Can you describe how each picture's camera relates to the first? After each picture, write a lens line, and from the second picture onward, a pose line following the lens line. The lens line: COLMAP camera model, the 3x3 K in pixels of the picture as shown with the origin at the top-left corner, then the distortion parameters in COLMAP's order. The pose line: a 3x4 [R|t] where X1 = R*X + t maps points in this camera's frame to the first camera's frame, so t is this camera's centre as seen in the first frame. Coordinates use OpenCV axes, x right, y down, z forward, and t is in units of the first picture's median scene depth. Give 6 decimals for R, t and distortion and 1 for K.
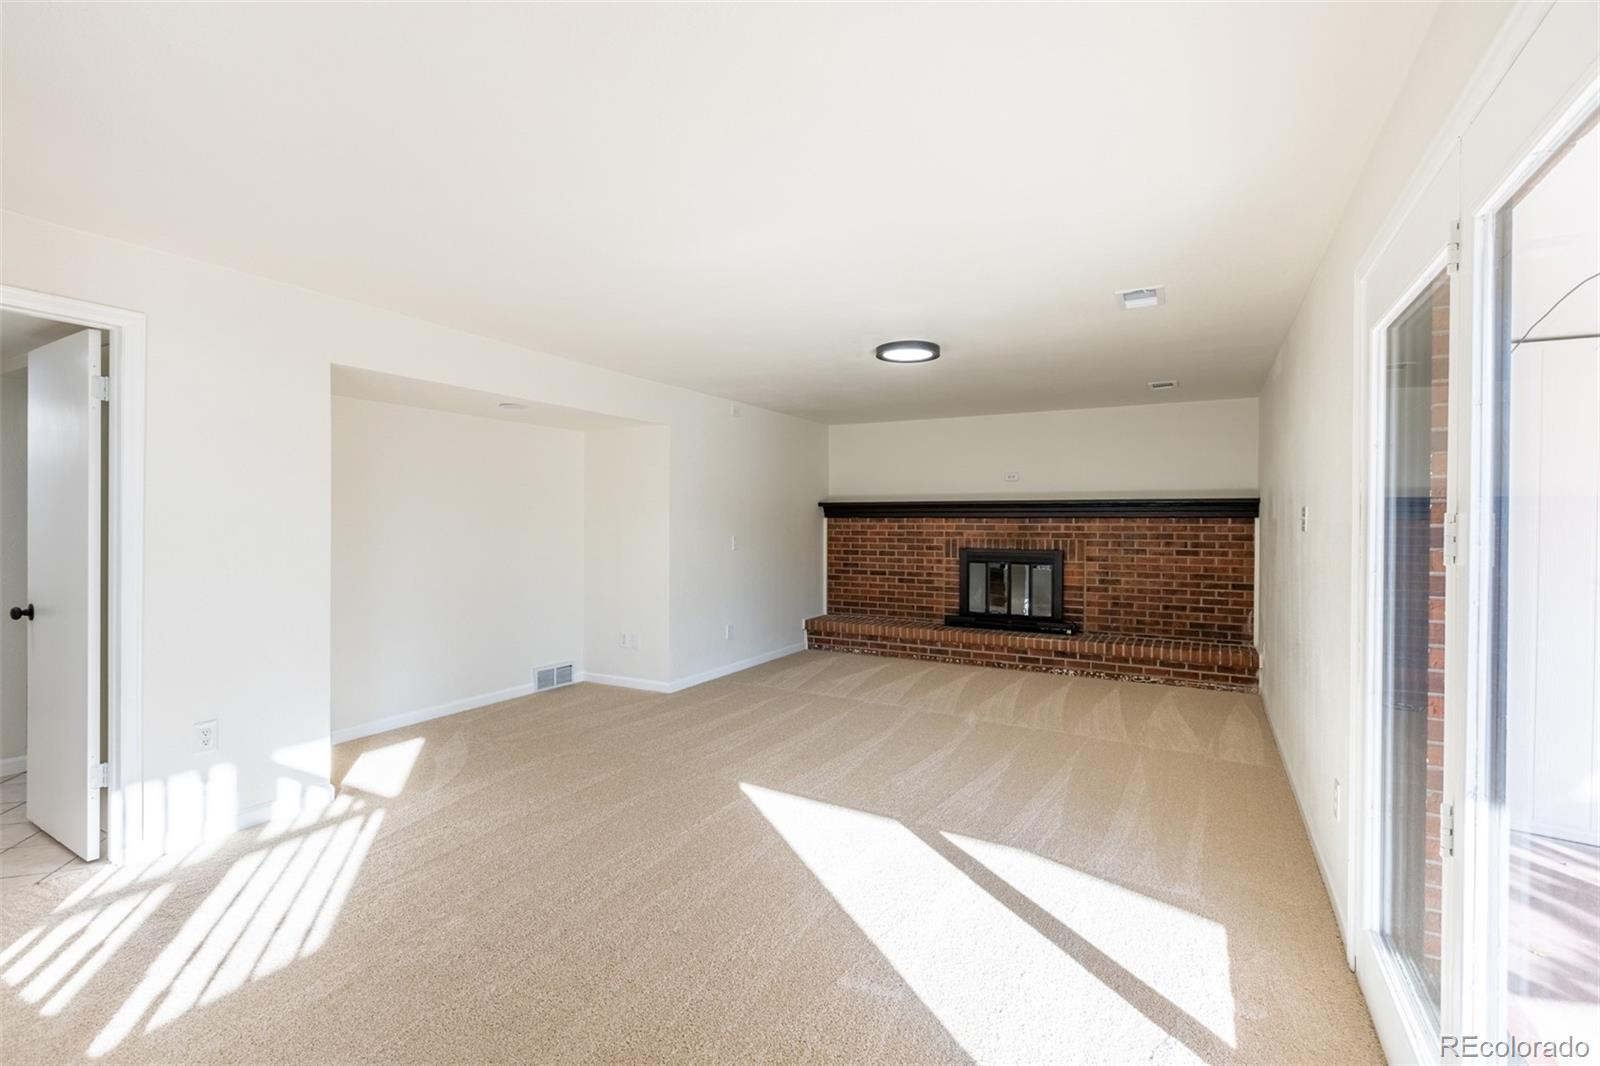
lens RADIAL K [[741.8, 0, 804.7], [0, 741.8, 535.2], [0, 0, 1]] dist [-0.003350, 0.000097]
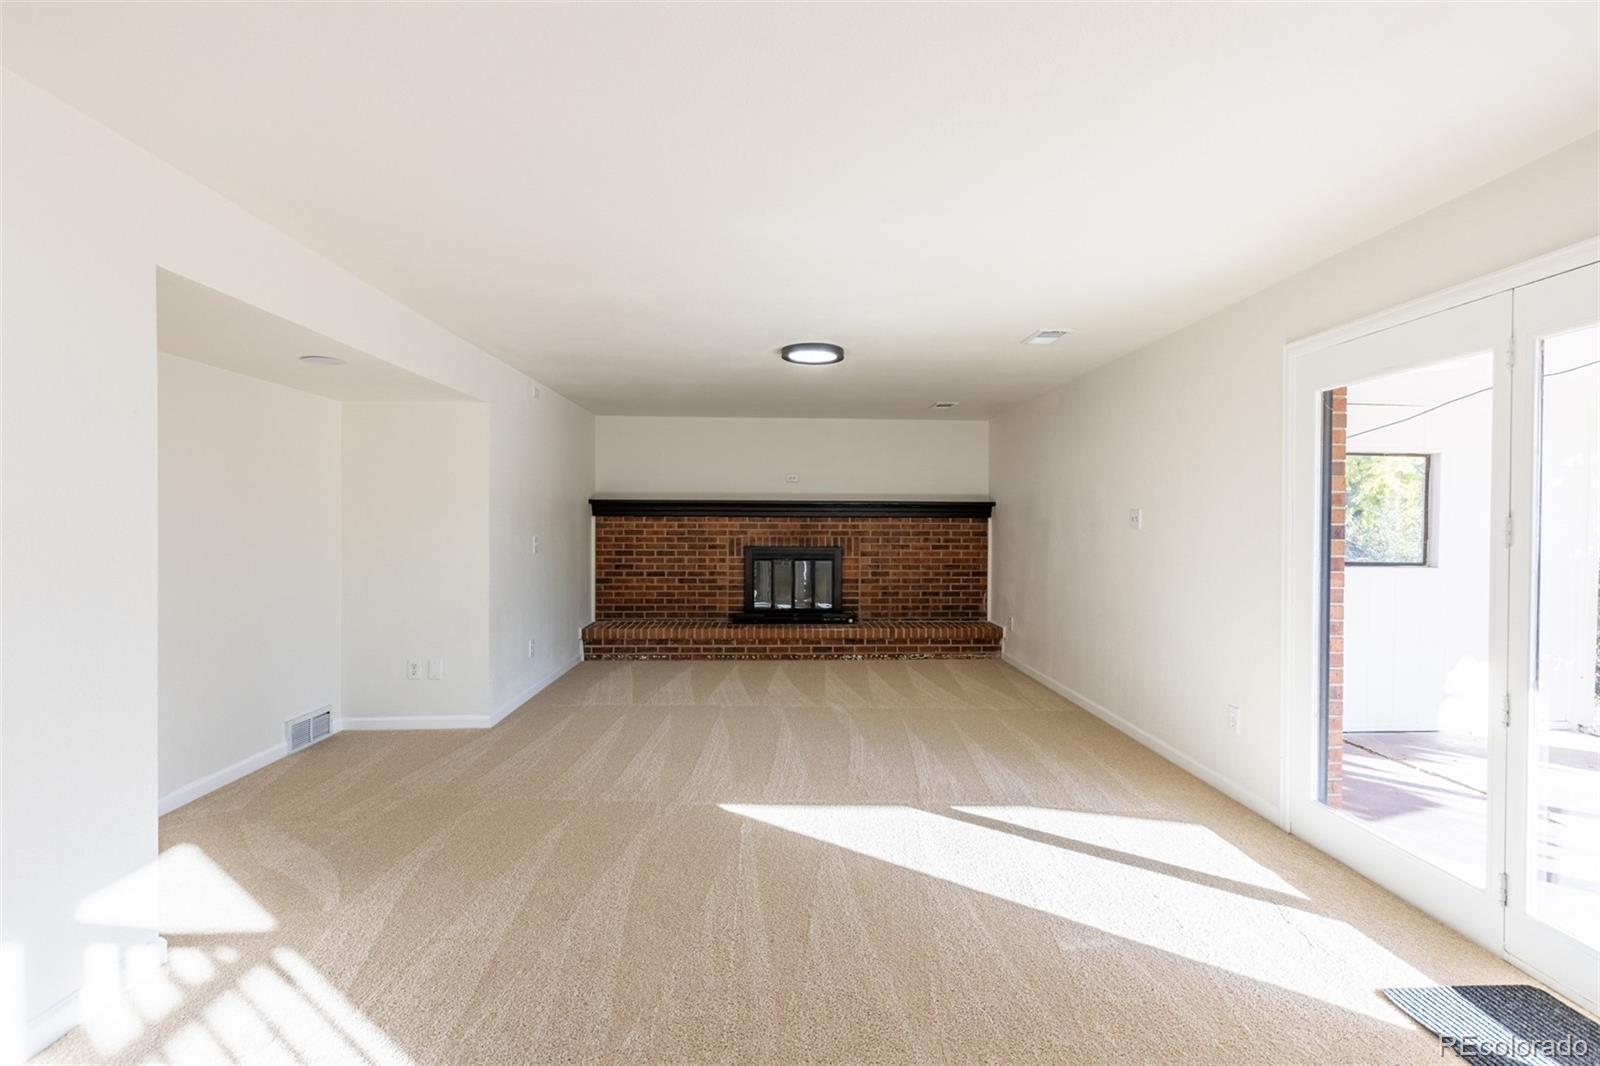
lens RADIAL K [[751.4, 0, 795.6], [0, 751.4, 530.4], [0, 0, 1]] dist [0.000239, -0.000315]
pose [[0.845099, -0.006428, 0.534571, -0.312392], [0.008168, 0.999966, -0.000889, -0.003665], [-0.534547, 0.005118, 0.845123, 0.098486]]
